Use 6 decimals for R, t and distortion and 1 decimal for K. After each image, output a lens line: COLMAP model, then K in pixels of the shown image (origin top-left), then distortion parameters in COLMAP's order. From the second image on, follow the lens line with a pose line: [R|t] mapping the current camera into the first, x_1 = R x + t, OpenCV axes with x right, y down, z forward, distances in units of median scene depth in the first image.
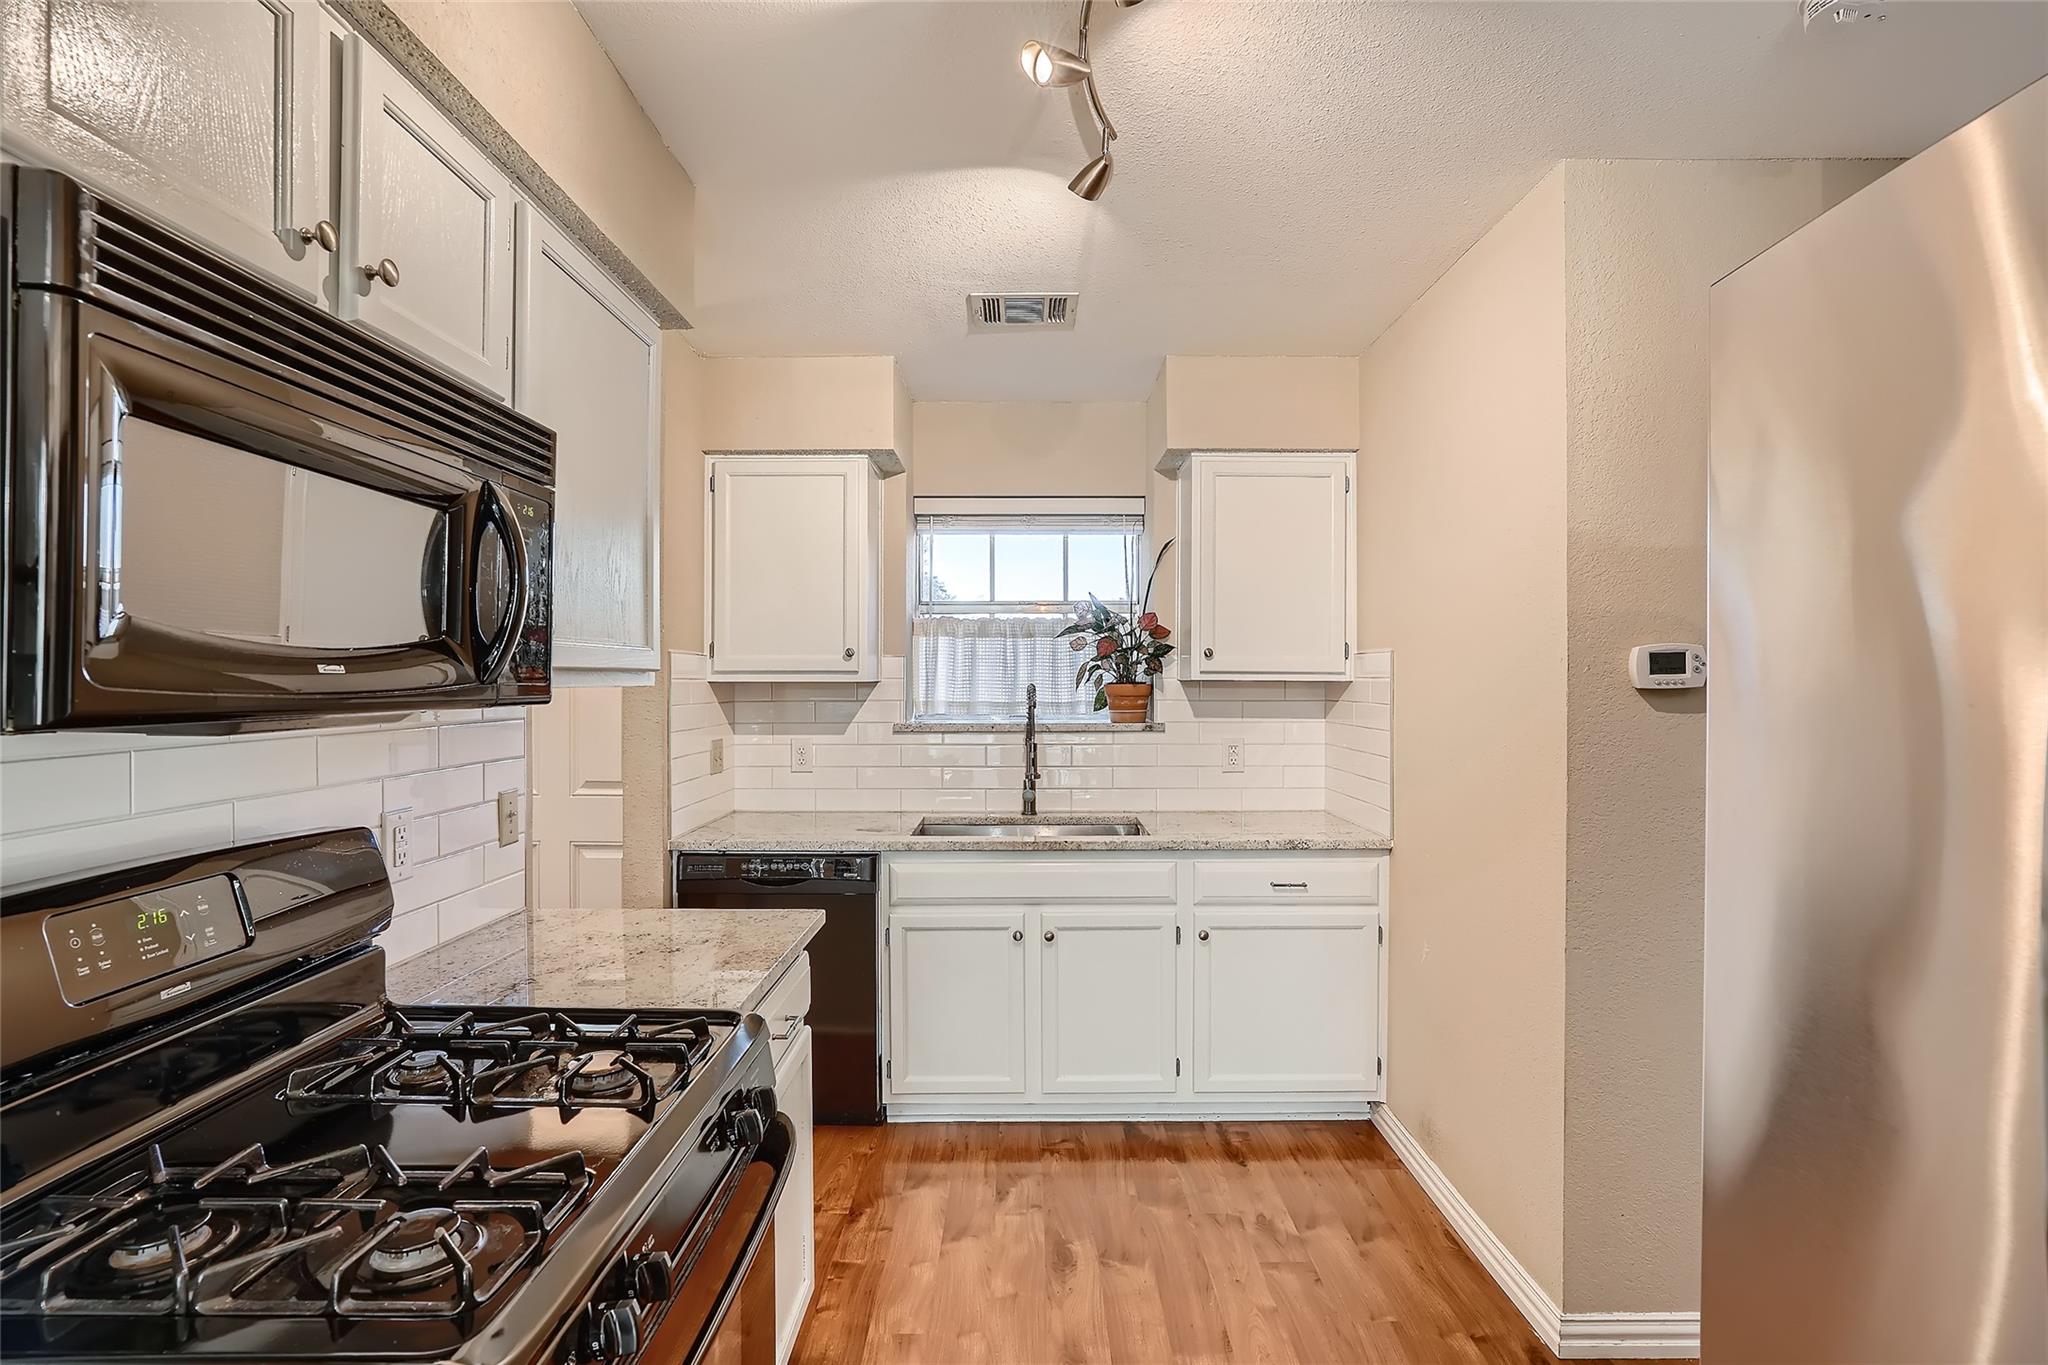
lens RADIAL K [[998.4, 0, 1043.9], [0, 998.4, 674.5], [0, 0, 1]] dist [-0.027330, 0.003841]
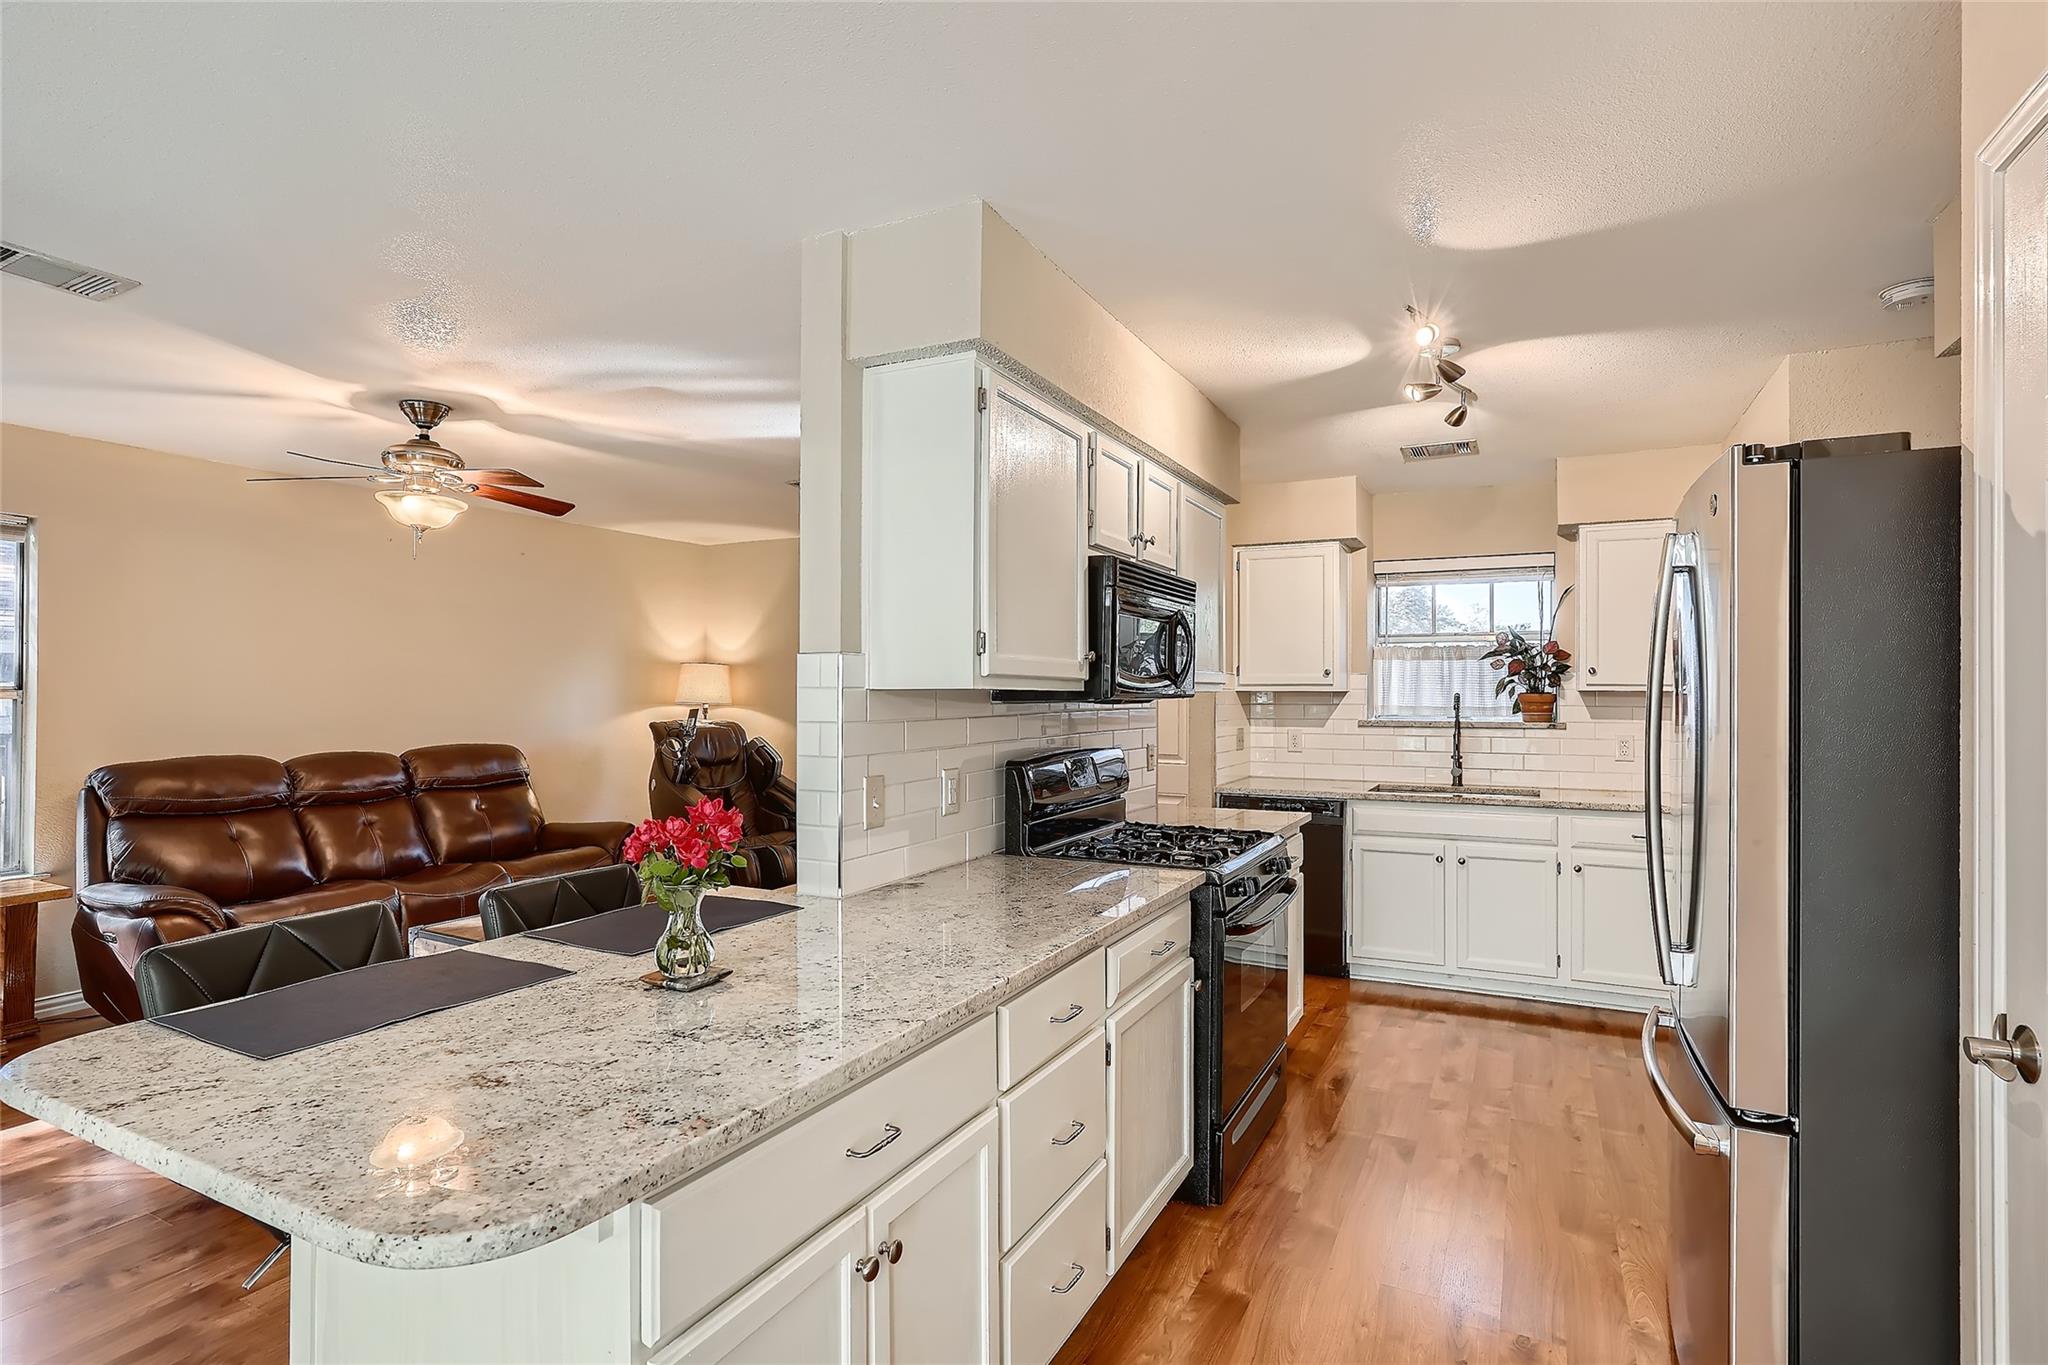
lens RADIAL K [[998.4, 0, 1021.3], [0, 998.4, 682.1], [0, 0, 1]] dist [-0.027330, 0.003841]
pose [[0.878727, -0.000876, -0.477324, 0.114460], [-0.000995, 0.999993, -0.003668, -0.000691], [0.477324, 0.003698, 0.878720, -0.530813]]
